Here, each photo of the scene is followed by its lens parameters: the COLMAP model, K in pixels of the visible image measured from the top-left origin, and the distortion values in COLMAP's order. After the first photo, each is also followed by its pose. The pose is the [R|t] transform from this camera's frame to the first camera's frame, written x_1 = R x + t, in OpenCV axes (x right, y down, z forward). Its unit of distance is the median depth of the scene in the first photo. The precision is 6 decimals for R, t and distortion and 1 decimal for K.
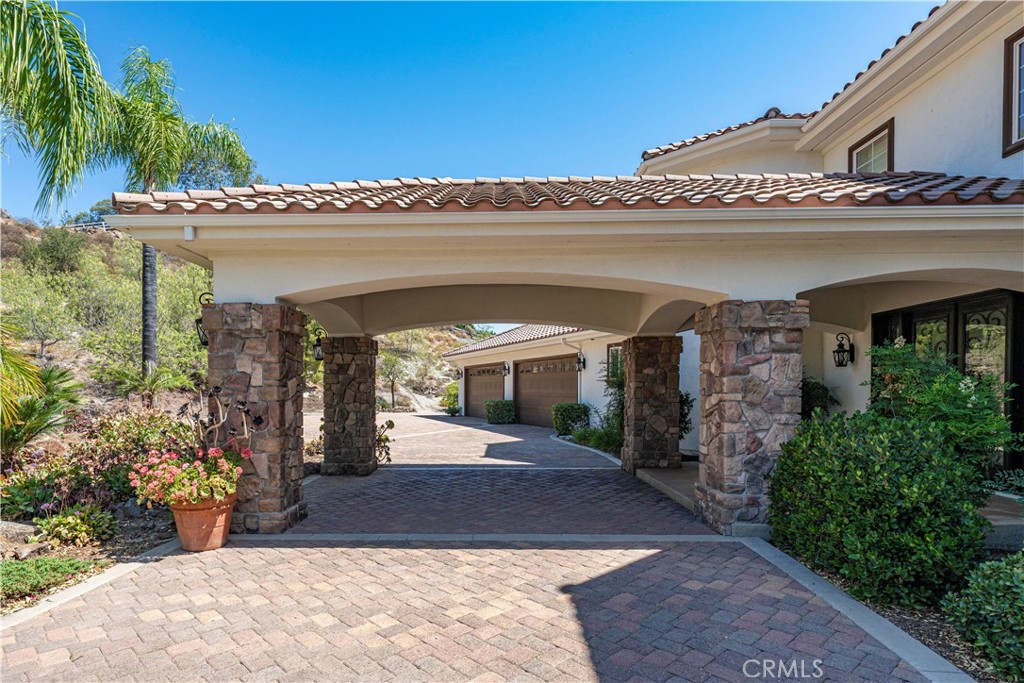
lens RADIAL K [[551.4, 0, 524.0], [0, 551.4, 386.4], [0, 0, 1]] dist [0.002639, 0.000575]
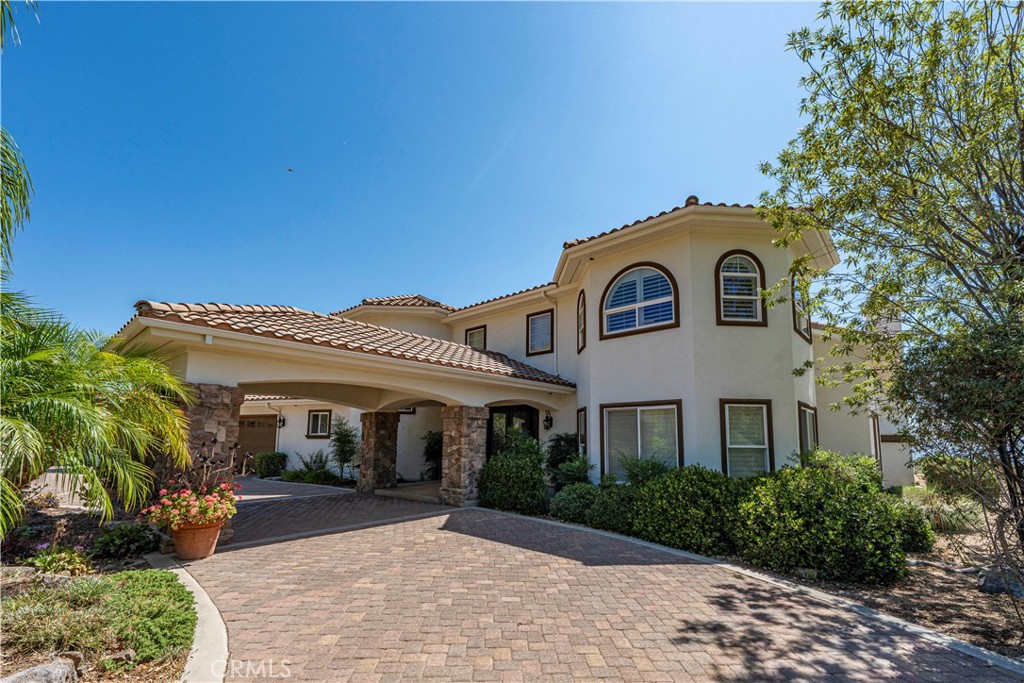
lens RADIAL K [[553.3, 0, 502.3], [0, 553.3, 343.7], [0, 0, 1]] dist [0.018658, 0.000627]
pose [[0.616067, 0.136270, 0.775817, -1.213459], [-0.008340, 0.985995, -0.166564, -0.018298], [-0.787649, 0.096145, 0.608576, -0.522816]]
